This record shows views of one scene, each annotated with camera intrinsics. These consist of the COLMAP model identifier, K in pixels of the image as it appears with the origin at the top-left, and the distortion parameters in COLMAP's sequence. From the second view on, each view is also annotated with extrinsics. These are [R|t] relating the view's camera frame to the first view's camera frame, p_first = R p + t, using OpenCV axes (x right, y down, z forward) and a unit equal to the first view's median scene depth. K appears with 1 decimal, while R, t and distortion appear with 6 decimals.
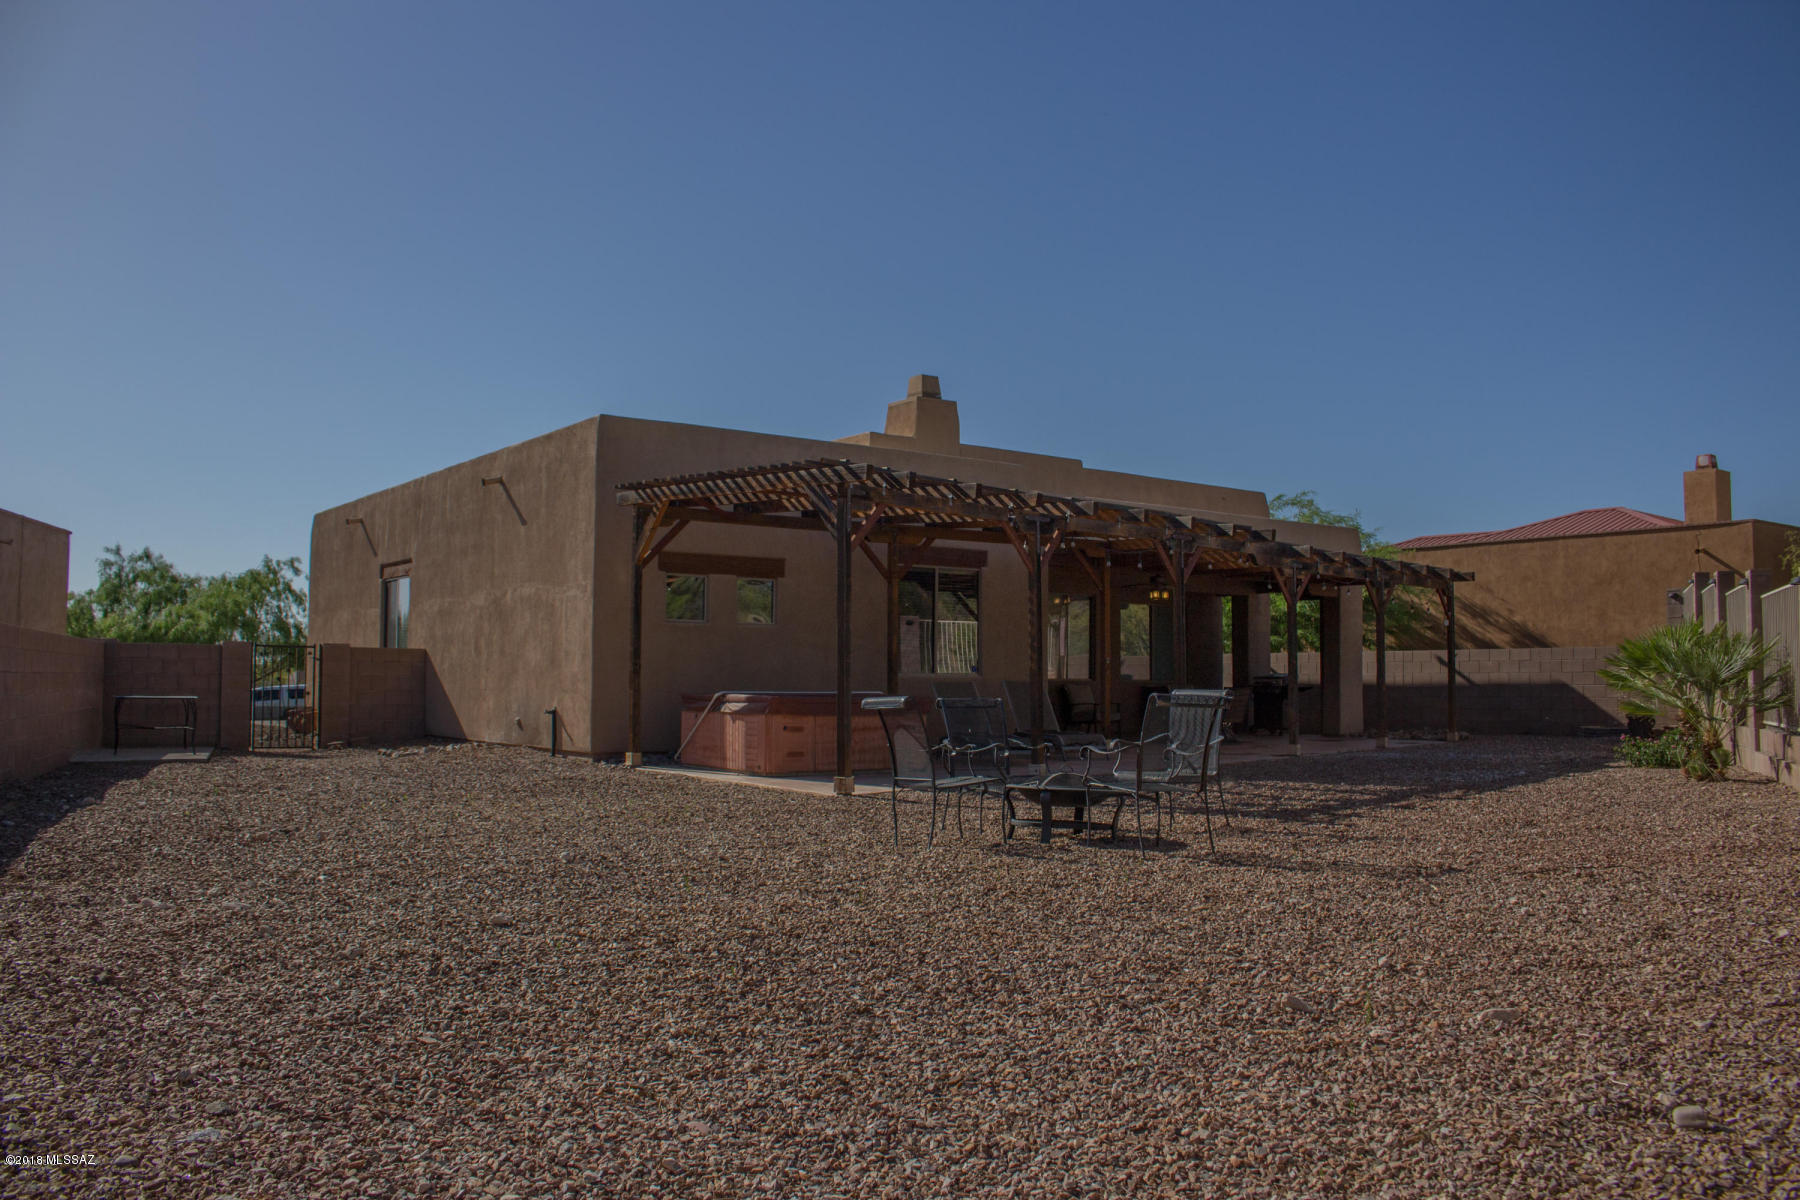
lens RADIAL K [[1516.4, 0, 902.1], [0, 1516.4, 601.2], [0, 0, 1]] dist [-0.122935, 0.063107]
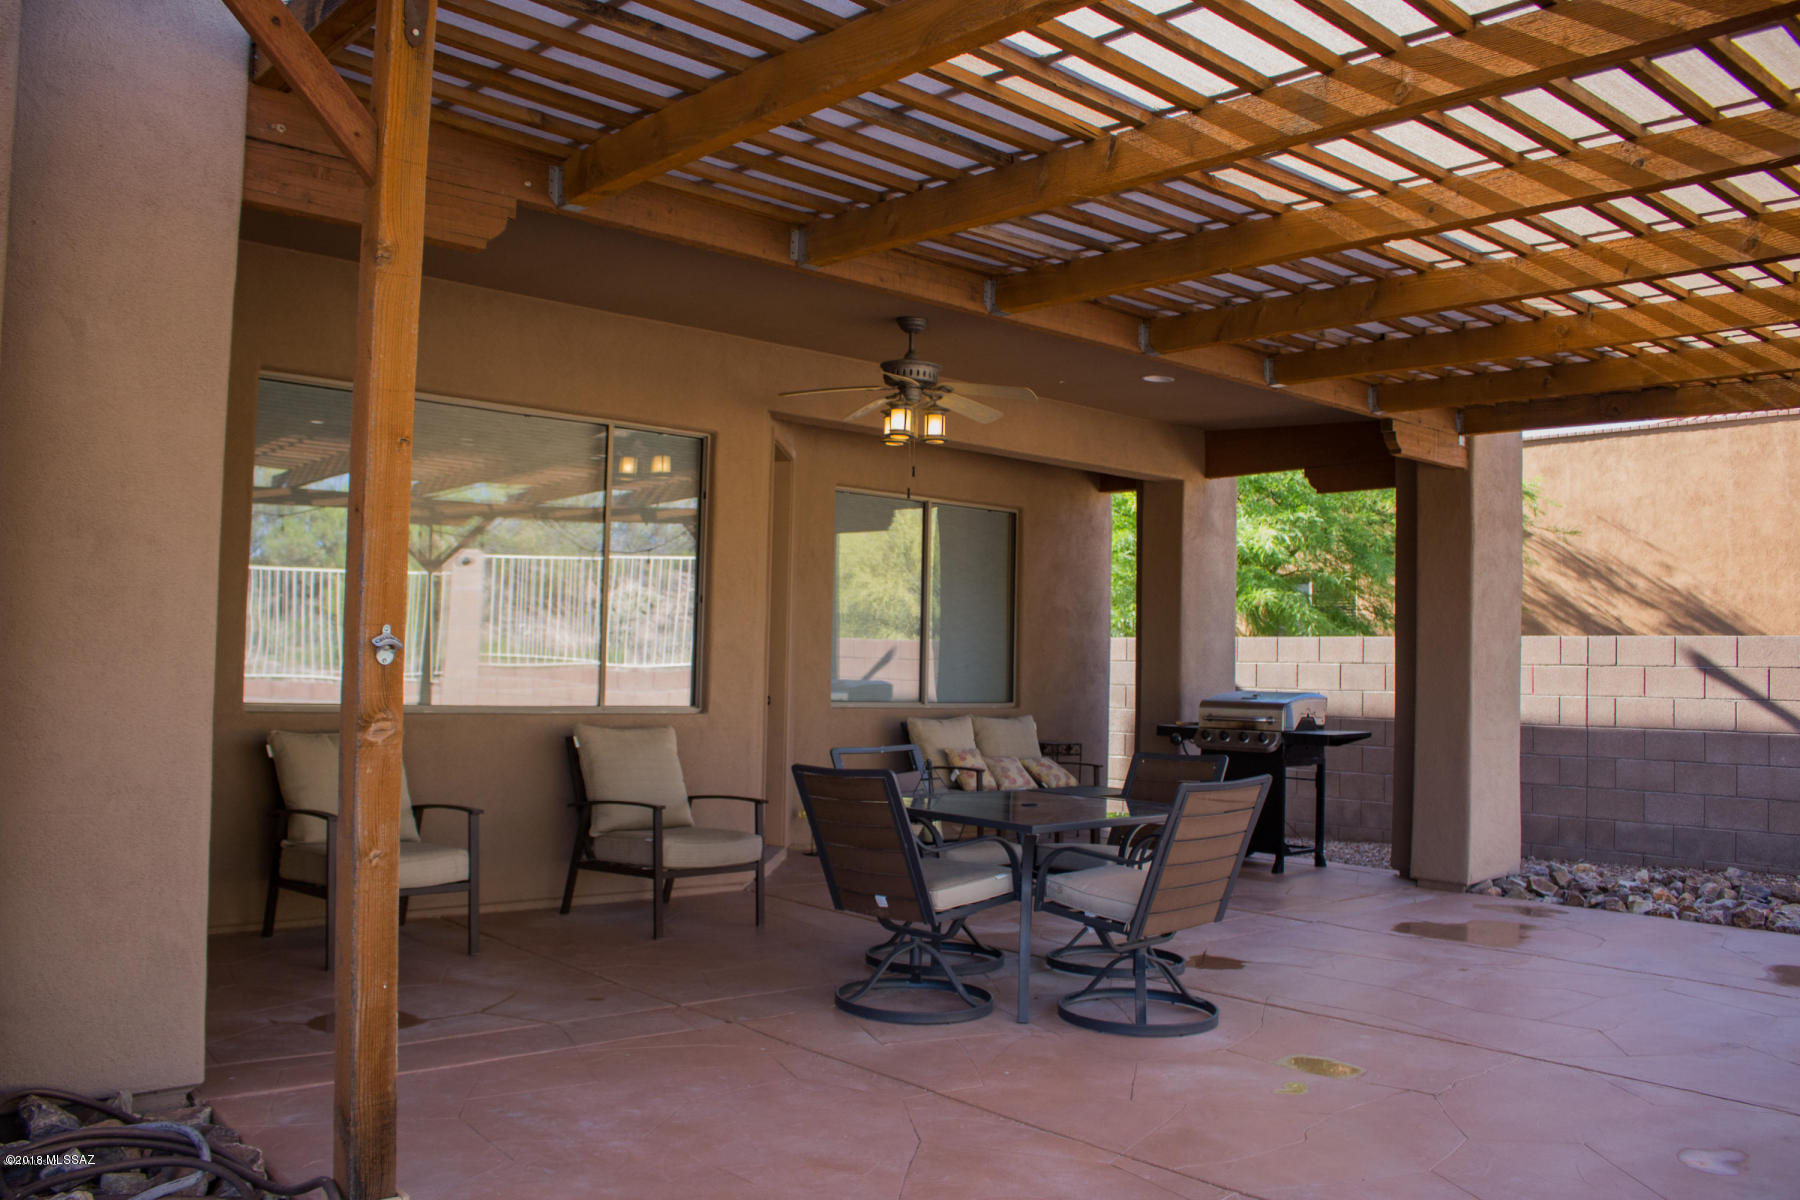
lens RADIAL K [[1516.4, 0, 902.3], [0, 1516.4, 598.0], [0, 0, 1]] dist [-0.122935, 0.063107]
pose [[0.995557, 0.019761, 0.092062, 0.110834], [-0.020350, 0.999778, 0.005466, 0.021494], [-0.091934, -0.007315, 0.995738, 0.554222]]
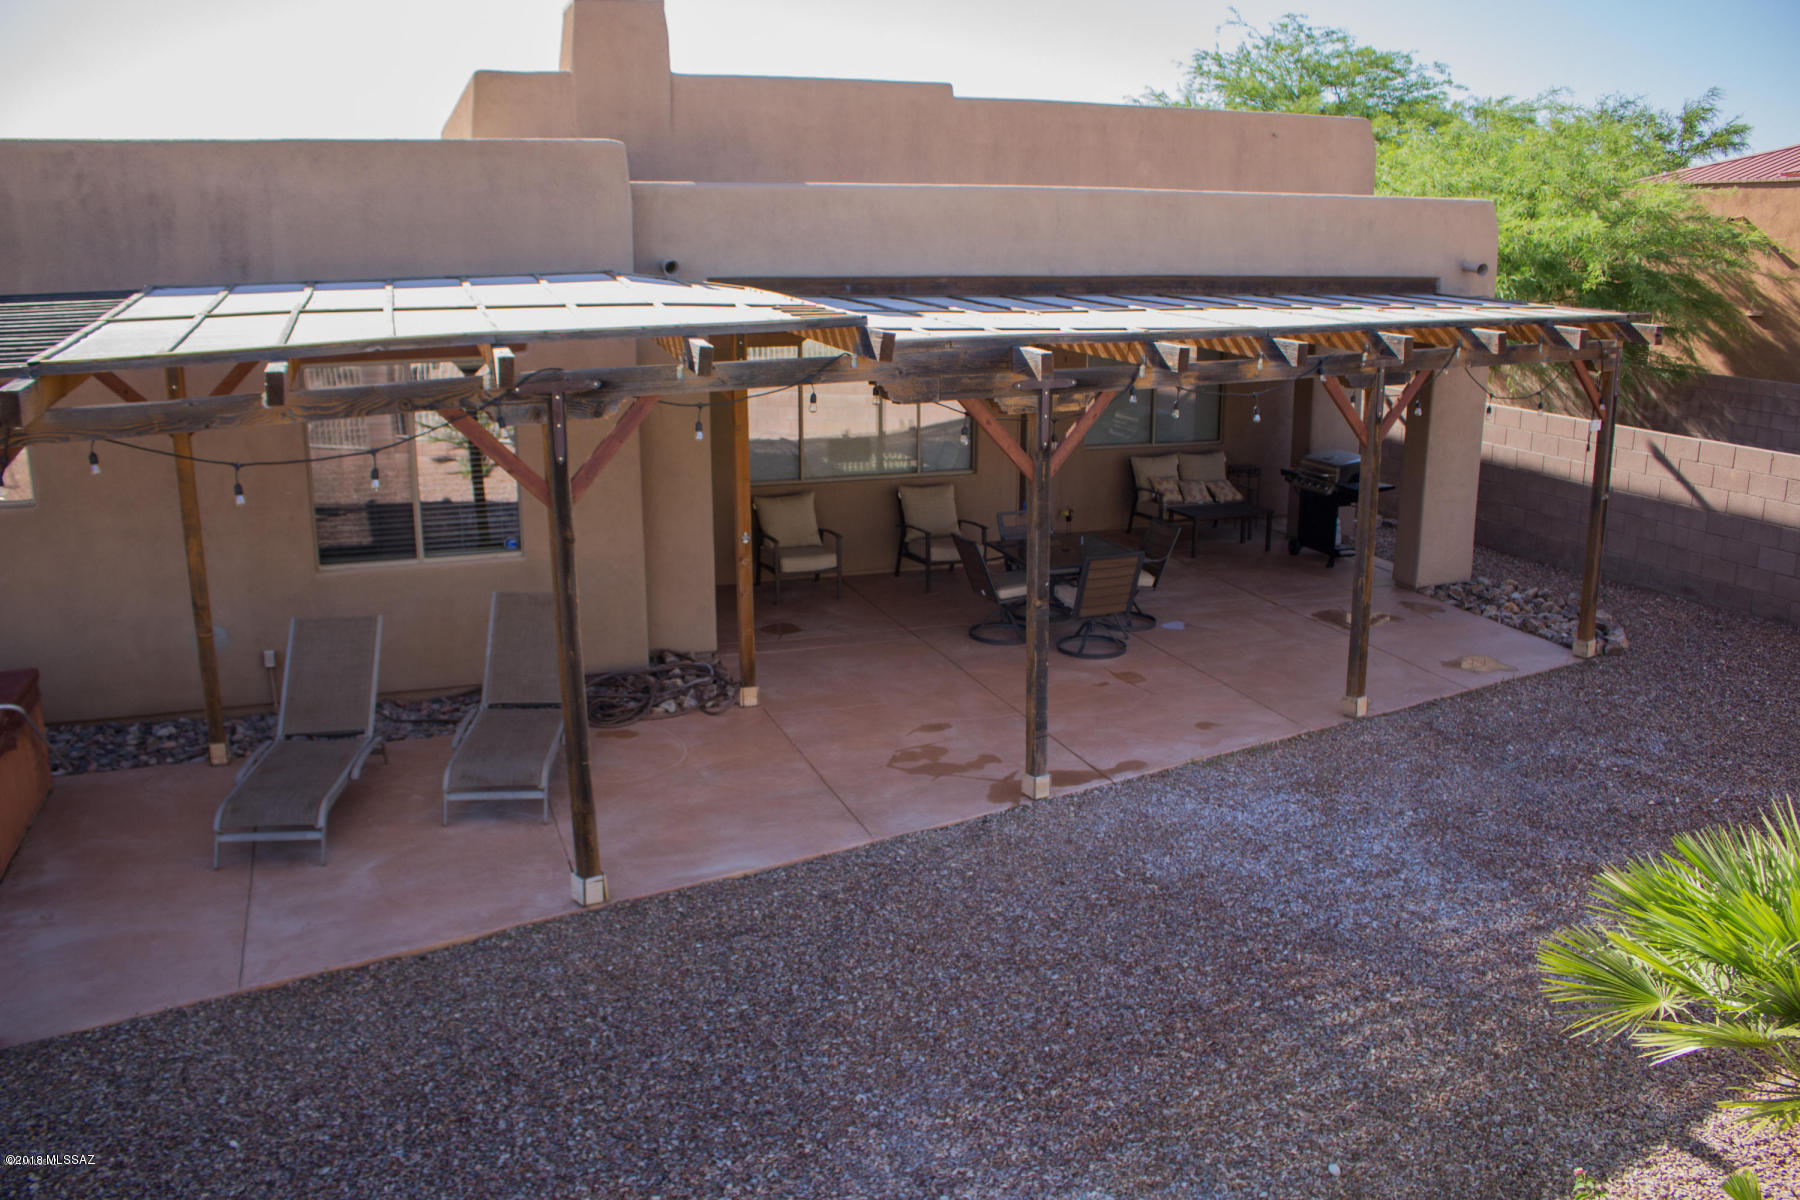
lens RADIAL K [[1516.4, 0, 899.0], [0, 1516.4, 602.3], [0, 0, 1]] dist [-0.122935, 0.063107]
pose [[0.959243, 0.064612, -0.275098, 0.209482], [0.017519, 0.958039, 0.286103, -0.053481], [0.282040, -0.279262, 0.917860, 0.354017]]
